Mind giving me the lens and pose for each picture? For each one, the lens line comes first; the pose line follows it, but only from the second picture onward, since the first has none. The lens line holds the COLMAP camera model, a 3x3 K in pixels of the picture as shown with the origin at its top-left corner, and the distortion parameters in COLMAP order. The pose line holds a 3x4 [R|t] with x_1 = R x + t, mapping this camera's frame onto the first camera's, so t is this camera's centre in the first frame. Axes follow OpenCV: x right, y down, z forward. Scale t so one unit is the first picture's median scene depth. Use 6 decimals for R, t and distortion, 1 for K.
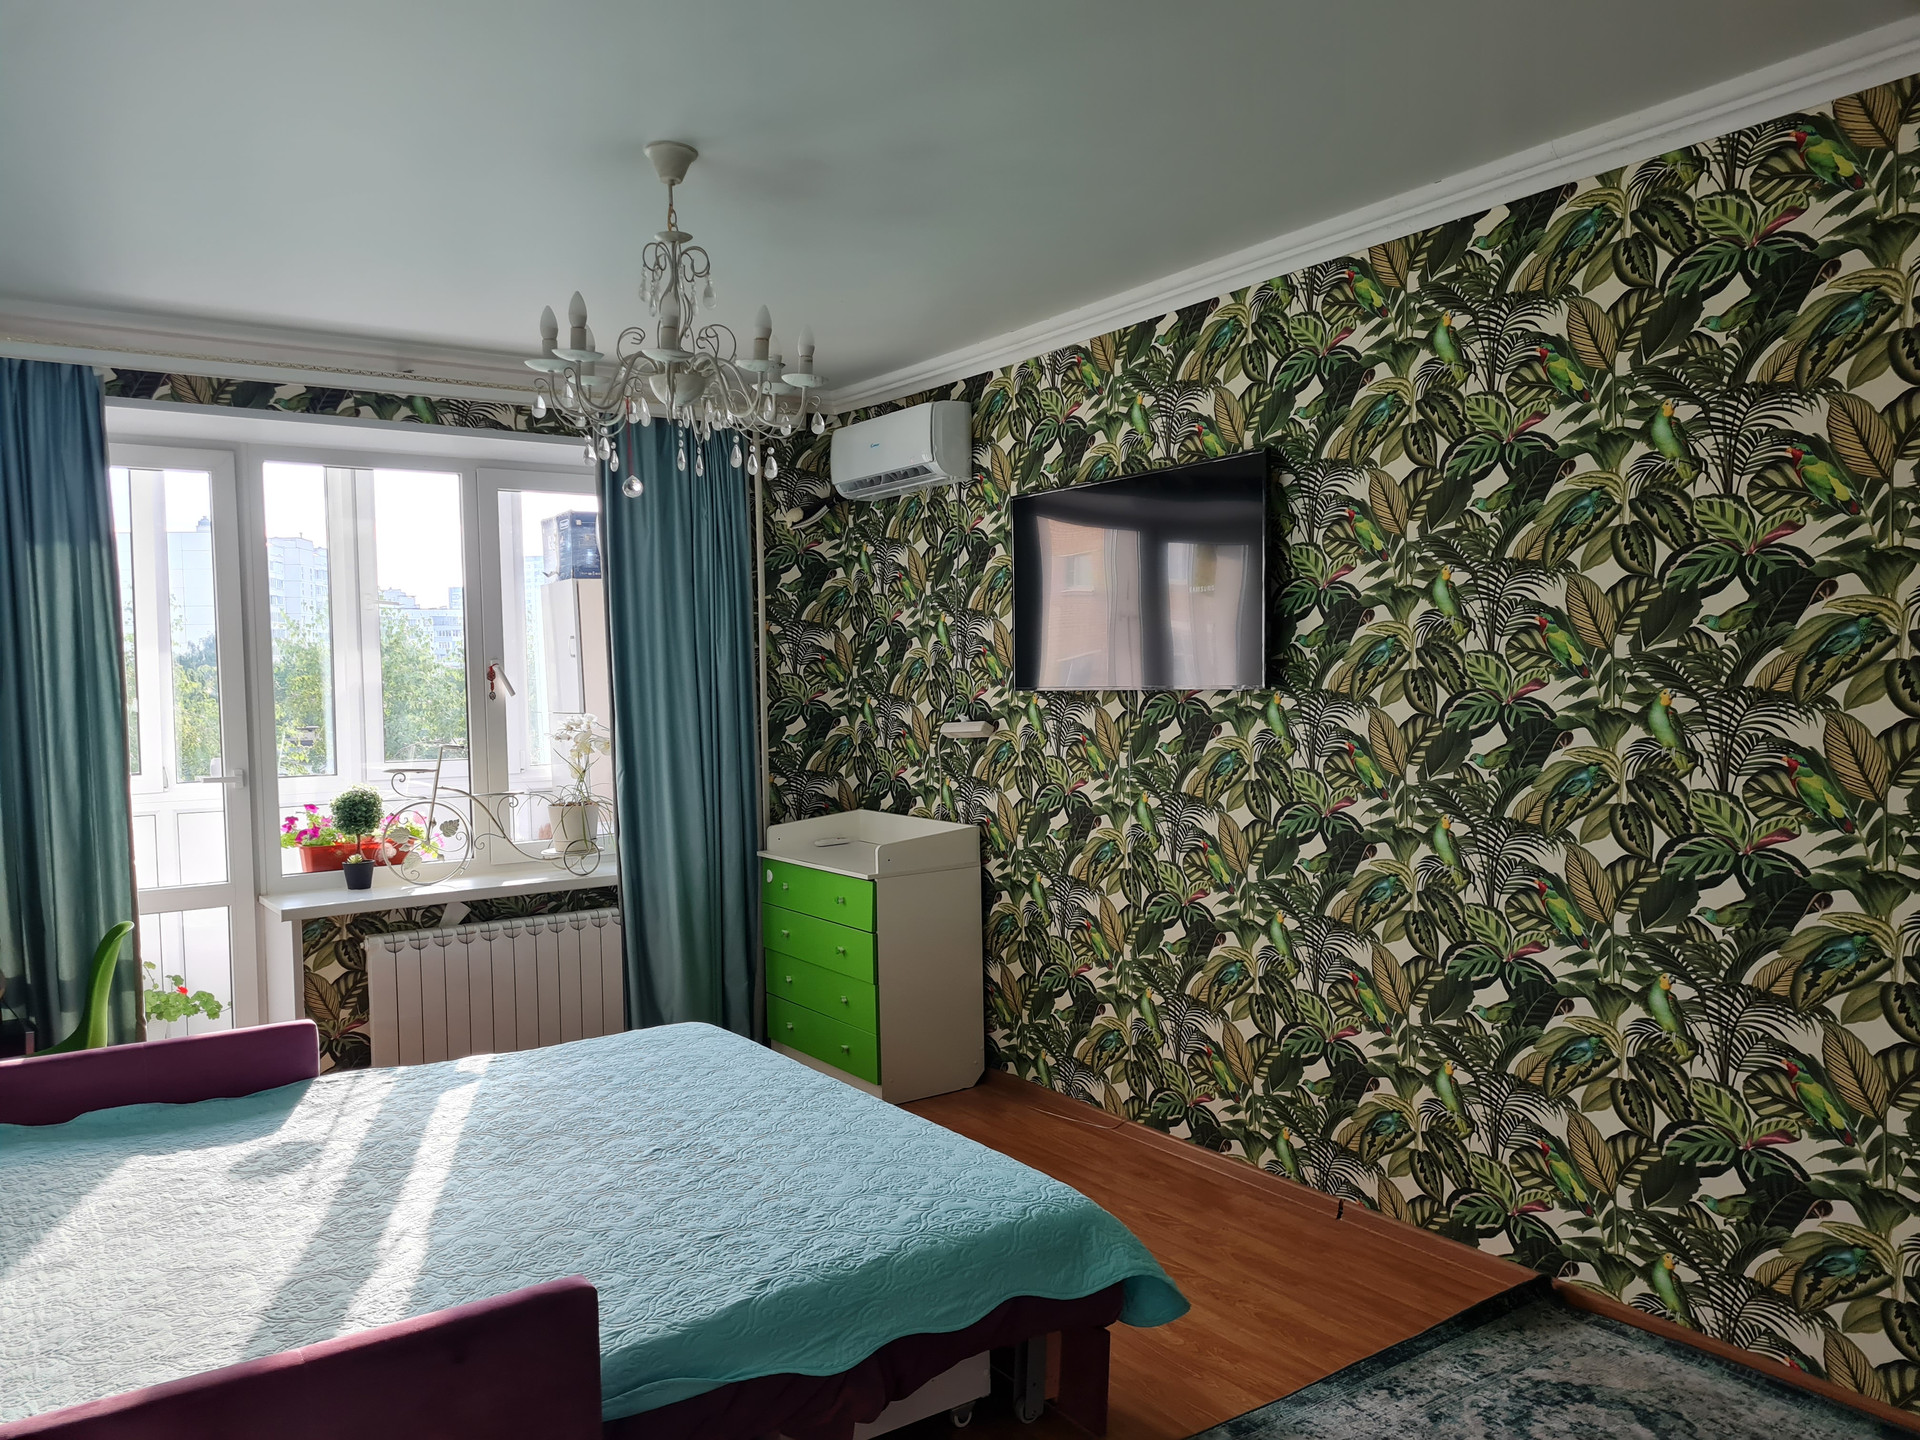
lens RADIAL K [[1446.4, 0, 932.1], [0, 1446.4, 732.2], [0, 0, 1]] dist [0.055123, -0.038487]
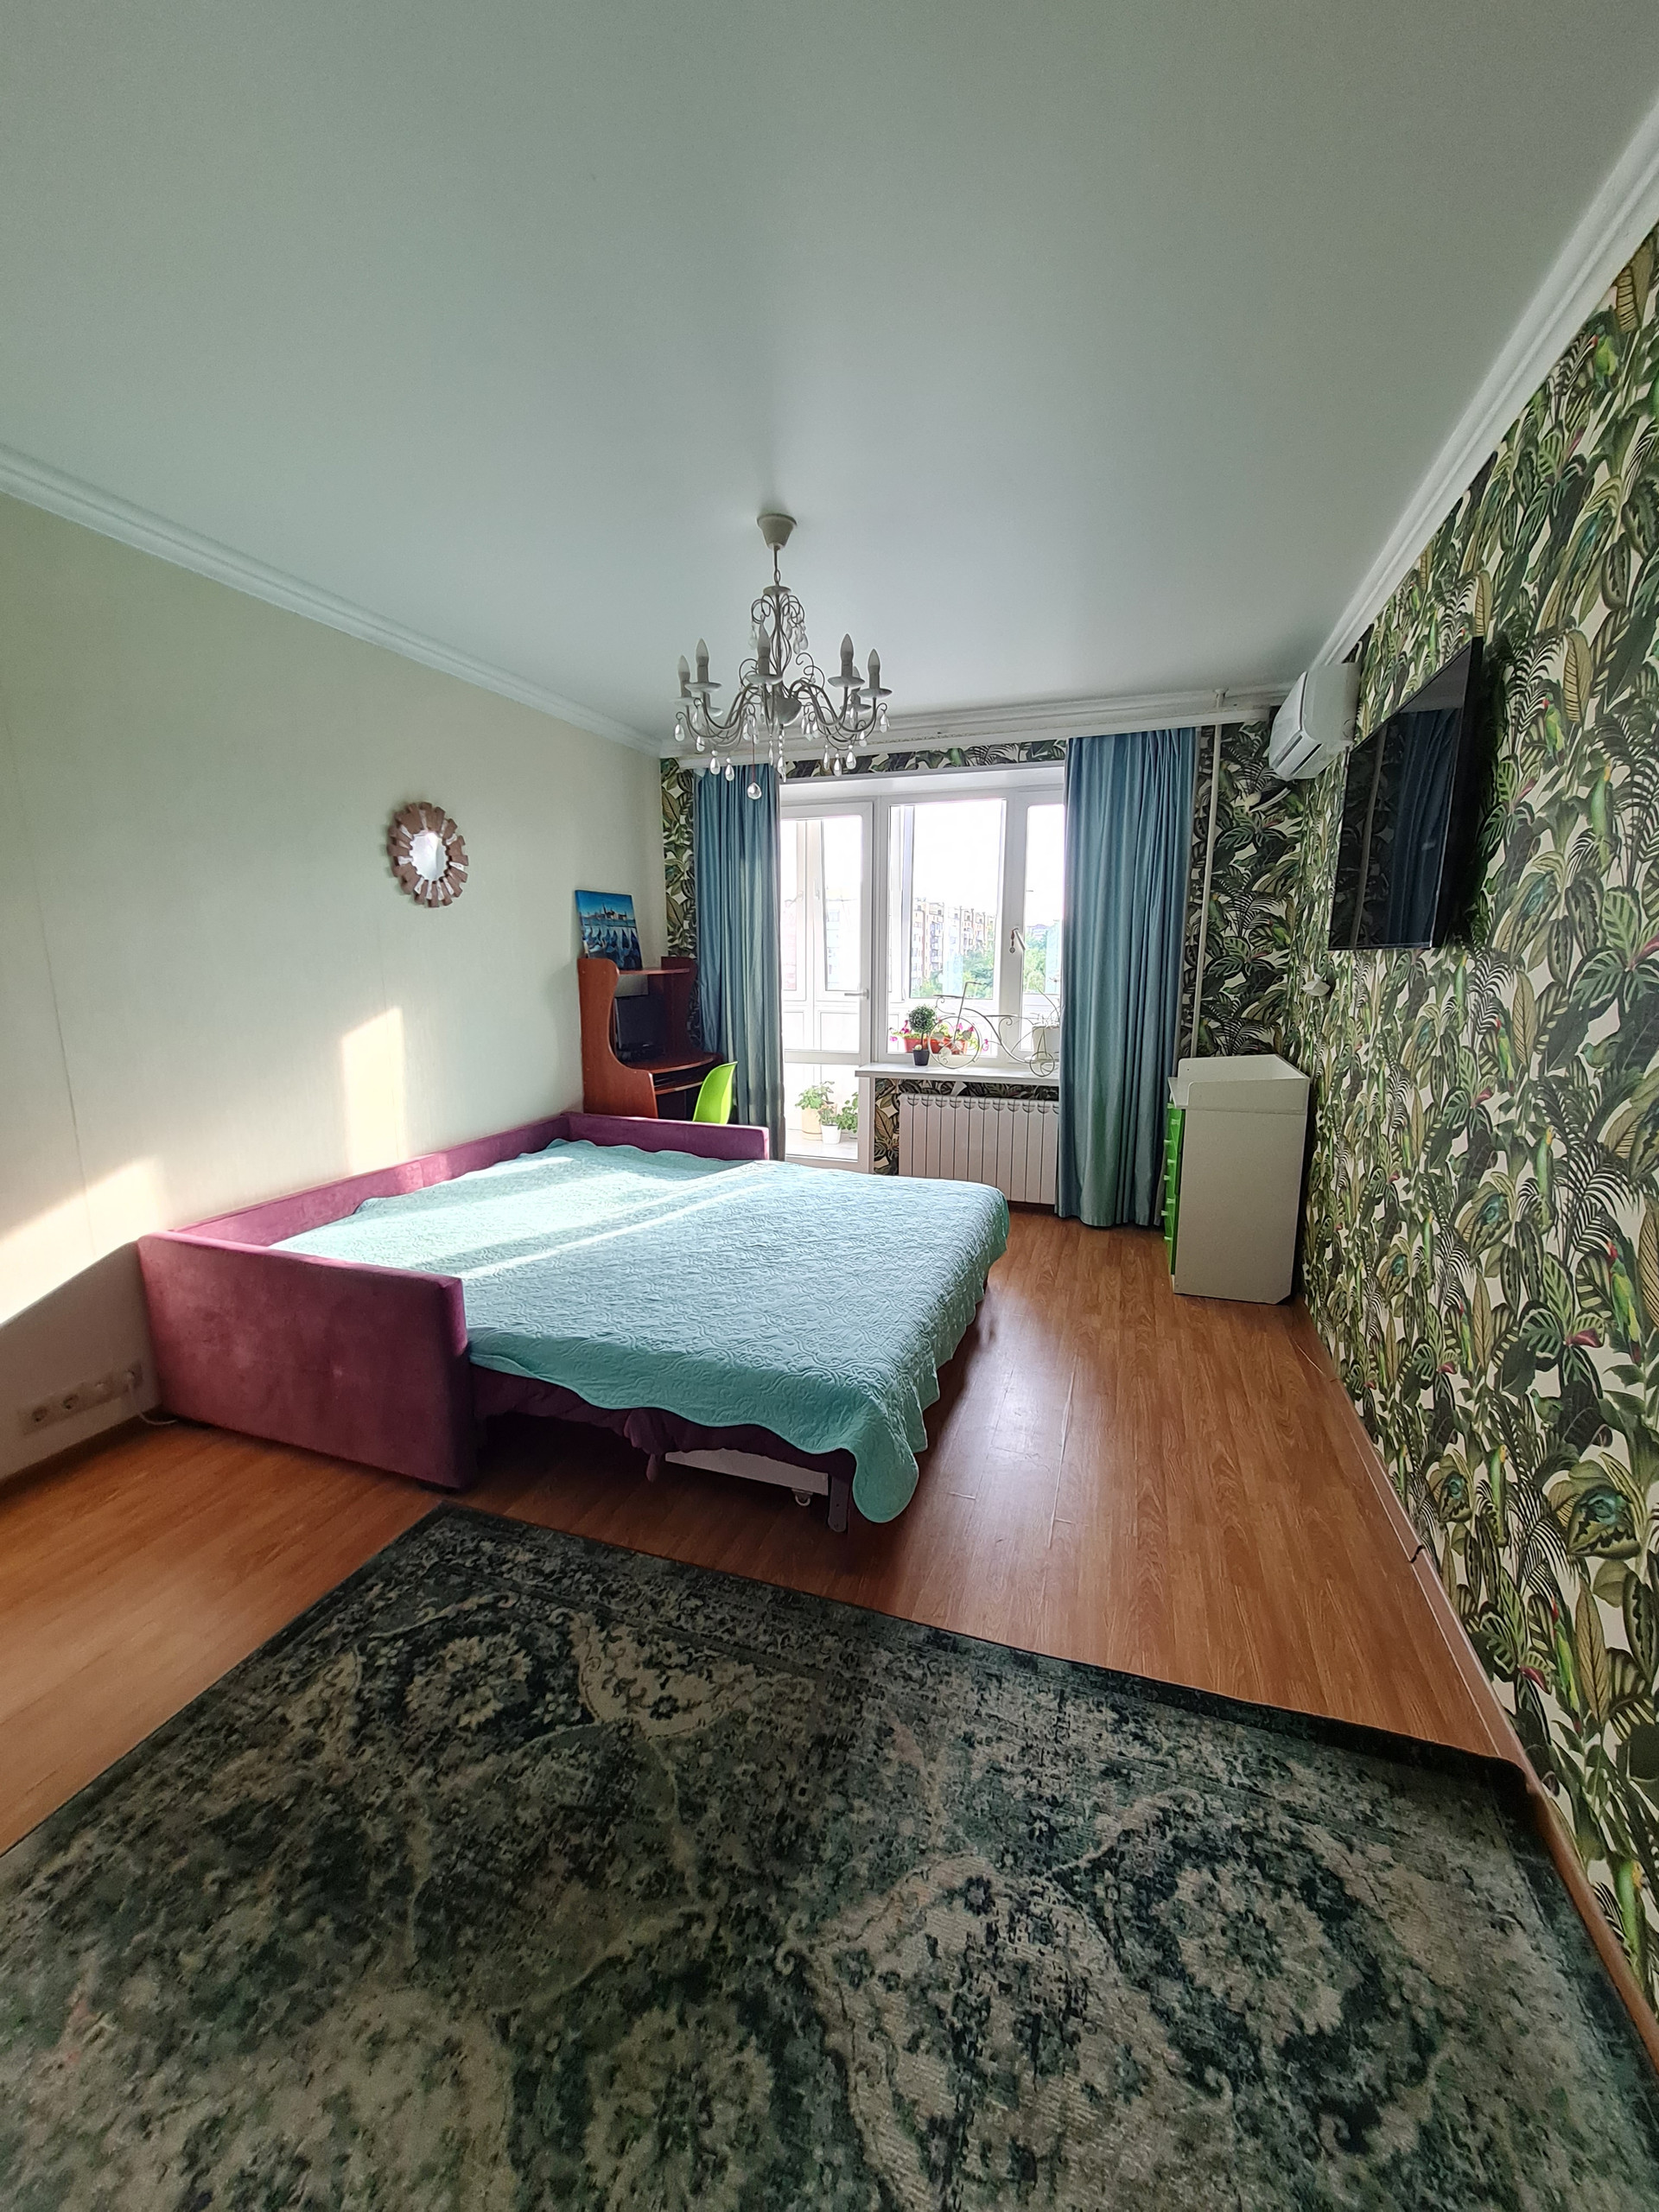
lens RADIAL K [[867.2, 0, 828.6], [0, 867.2, 1105.1], [0, 0, 1]] dist [0.002282, 0.000391]
pose [[0.593438, 0.157182, -0.789383, 0.460779], [-0.044914, 0.985685, 0.162504, -0.006445], [0.803626, -0.060982, 0.592002, 0.448307]]
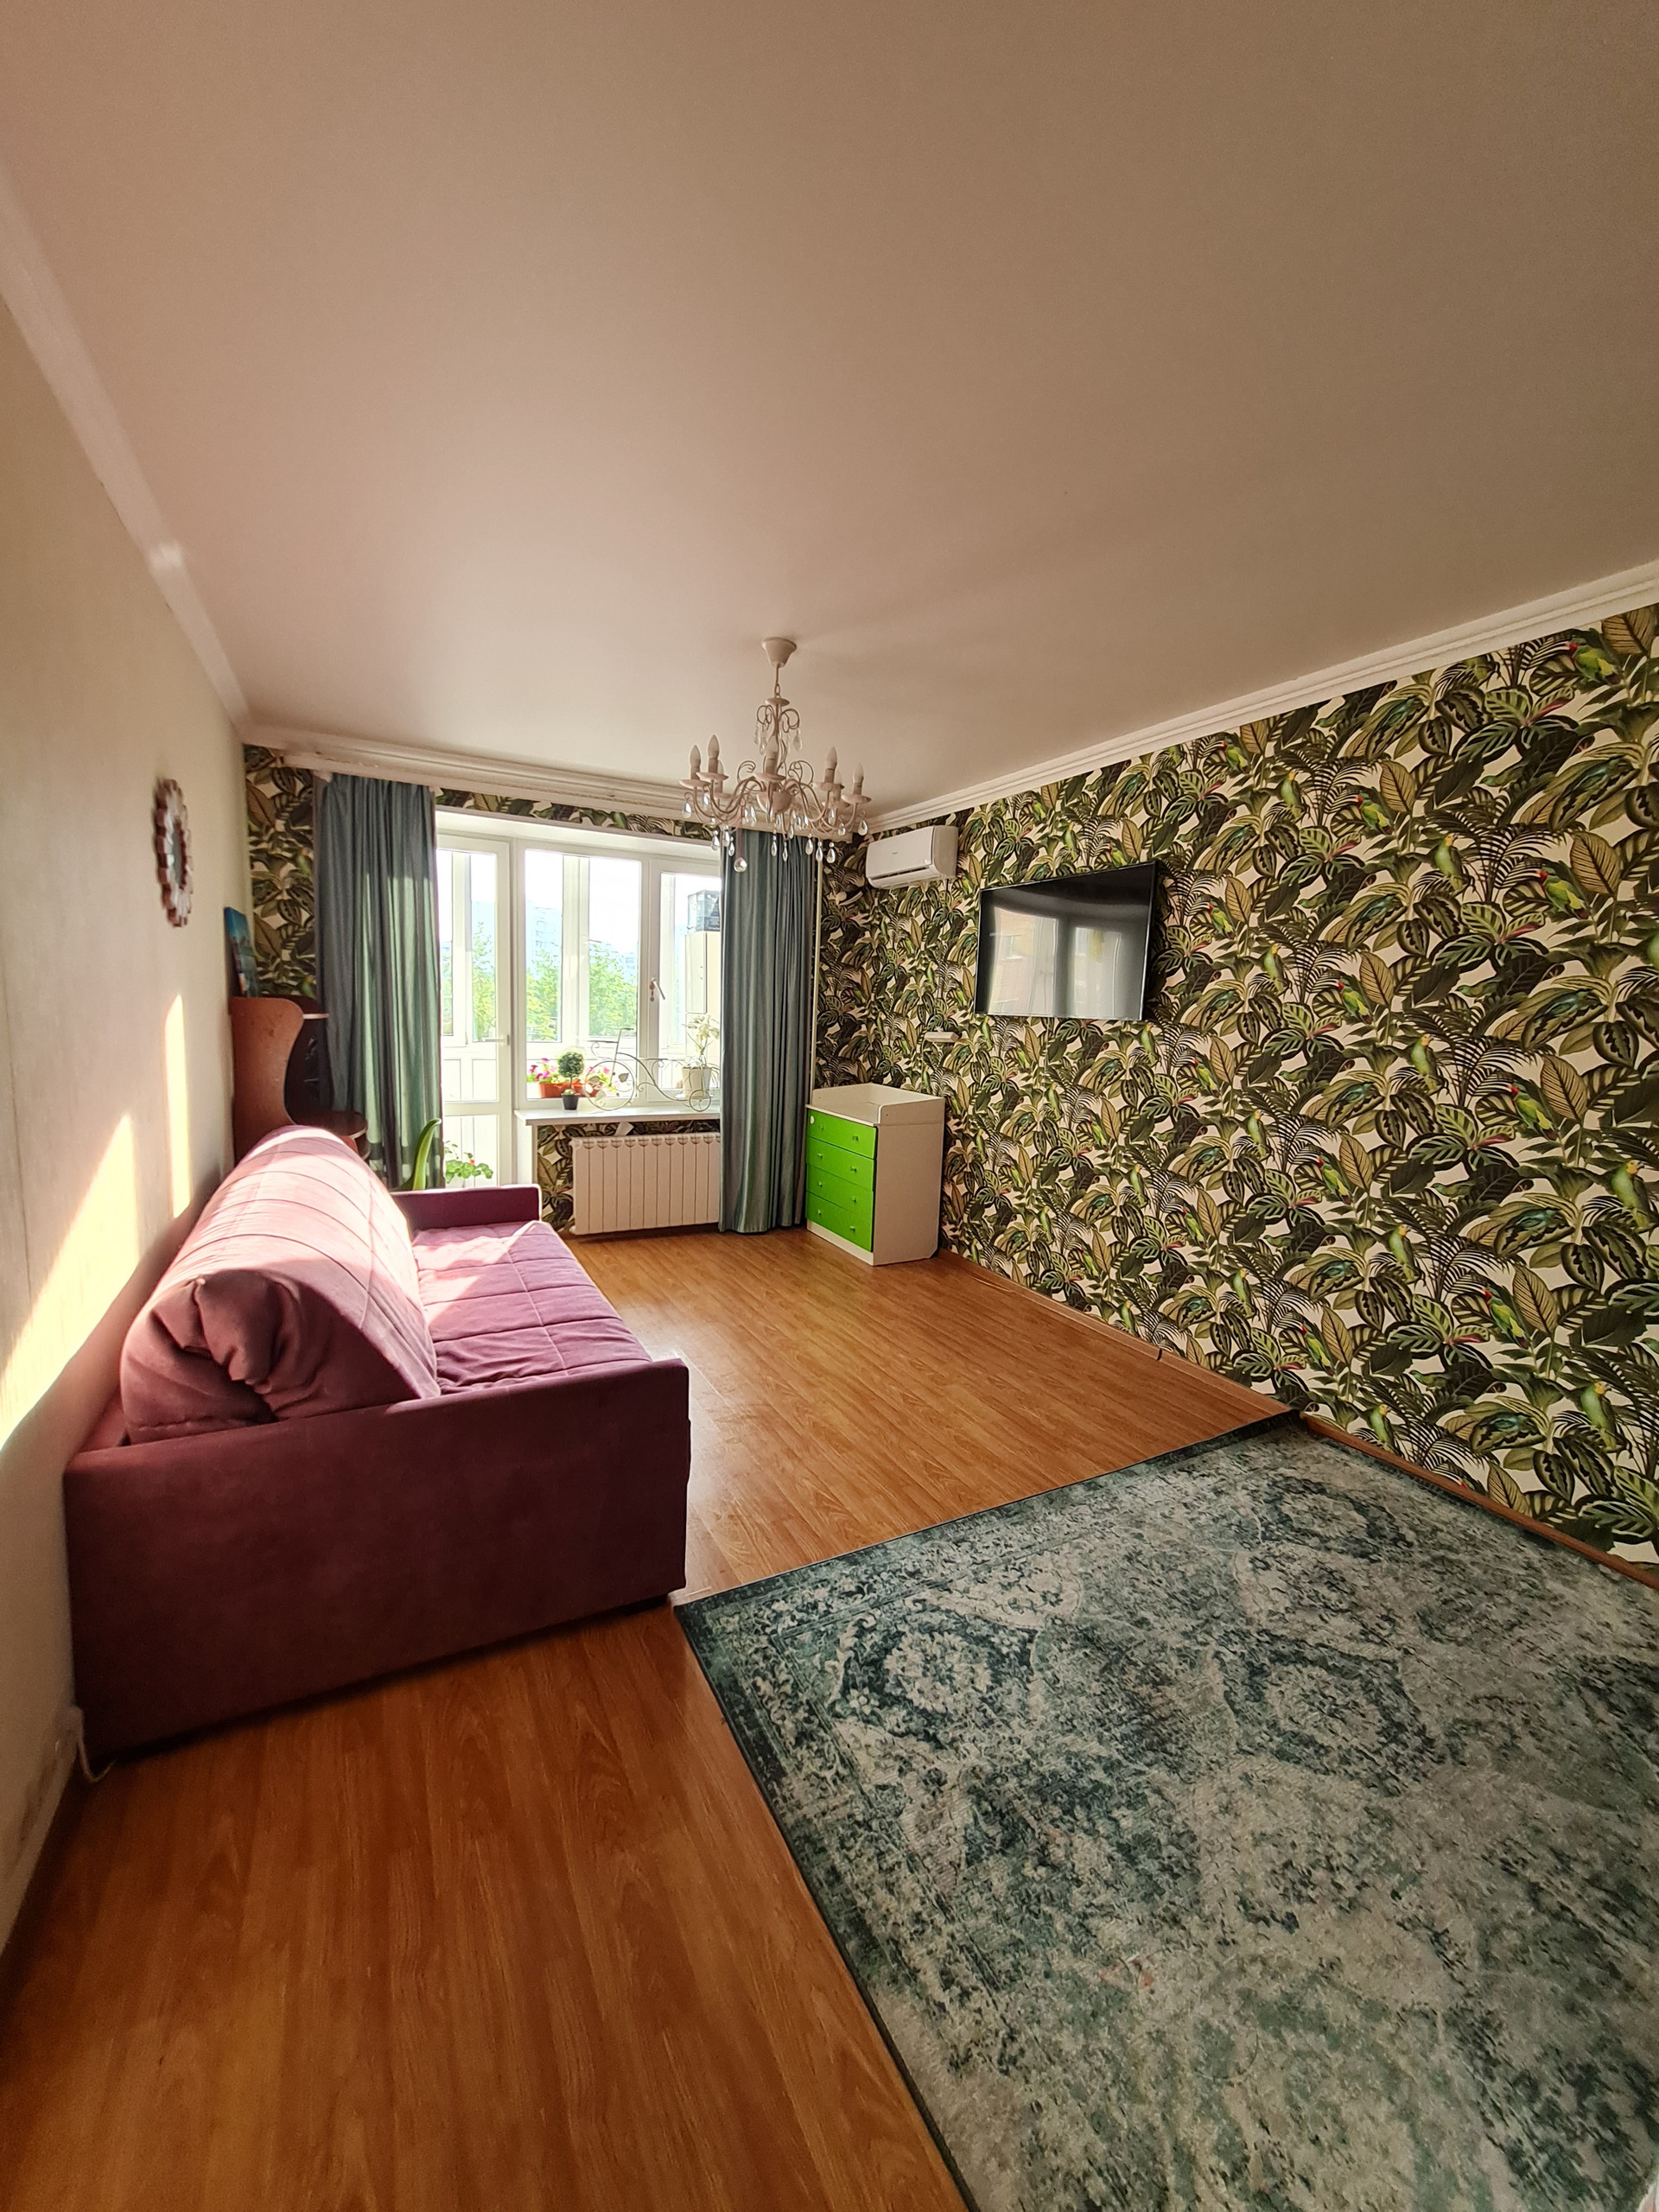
lens RADIAL K [[867.2, 0, 820.1], [0, 867.2, 1100.7], [0, 0, 1]] dist [0.001538, -0.000040]
pose [[0.992447, 0.068054, -0.102064, -0.008302], [-0.060684, 0.995436, 0.073654, 0.008019], [0.106611, -0.066904, 0.992047, 0.054039]]
